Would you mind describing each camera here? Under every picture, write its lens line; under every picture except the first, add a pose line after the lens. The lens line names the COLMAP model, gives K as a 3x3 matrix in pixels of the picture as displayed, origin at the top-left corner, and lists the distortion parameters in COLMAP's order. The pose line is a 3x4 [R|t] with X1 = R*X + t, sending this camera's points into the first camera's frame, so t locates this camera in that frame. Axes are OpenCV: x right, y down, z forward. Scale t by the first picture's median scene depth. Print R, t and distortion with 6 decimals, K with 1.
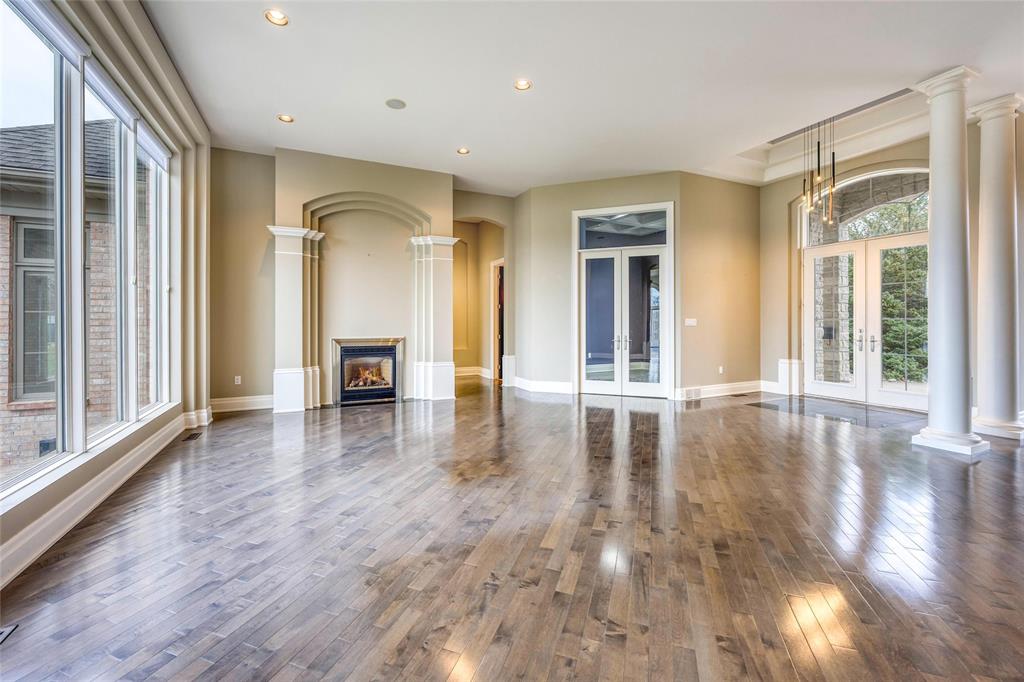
lens RADIAL K [[421.2, 0, 512.7], [0, 421.2, 327.9], [0, 0, 1]] dist [0.000246, 0.000018]
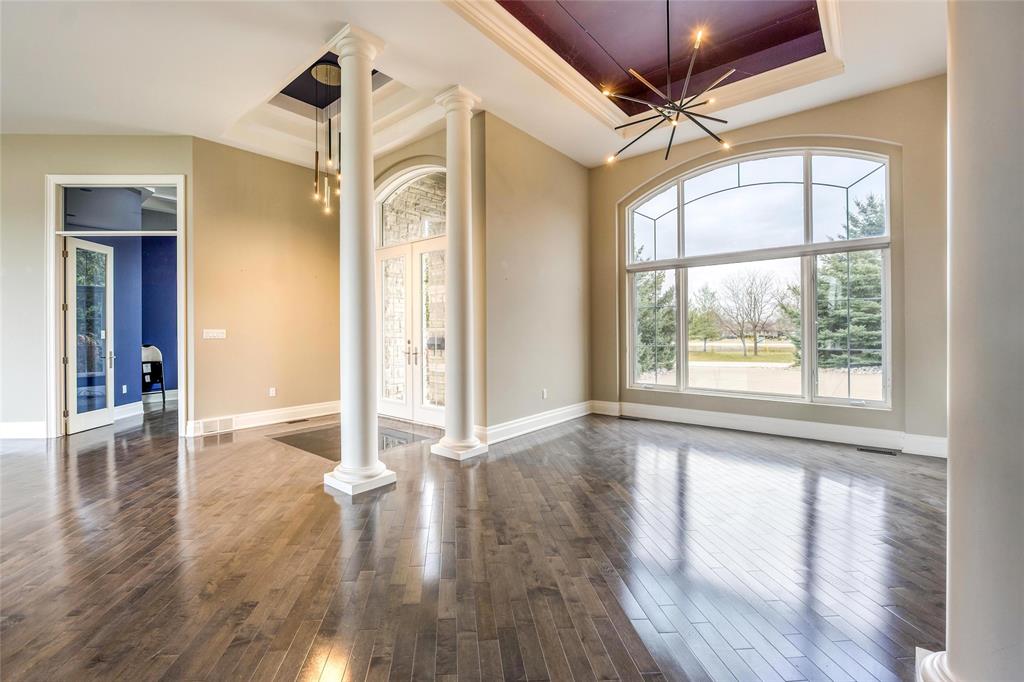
lens RADIAL K [[421.2, 0, 512.7], [0, 421.2, 327.9], [0, 0, 1]] dist [0.000246, 0.000018]
pose [[0.939799, -0.003869, 0.341706, 0.668830], [0.004507, 0.999989, -0.001072, -0.020813], [-0.341698, 0.002547, 0.939806, 0.083350]]
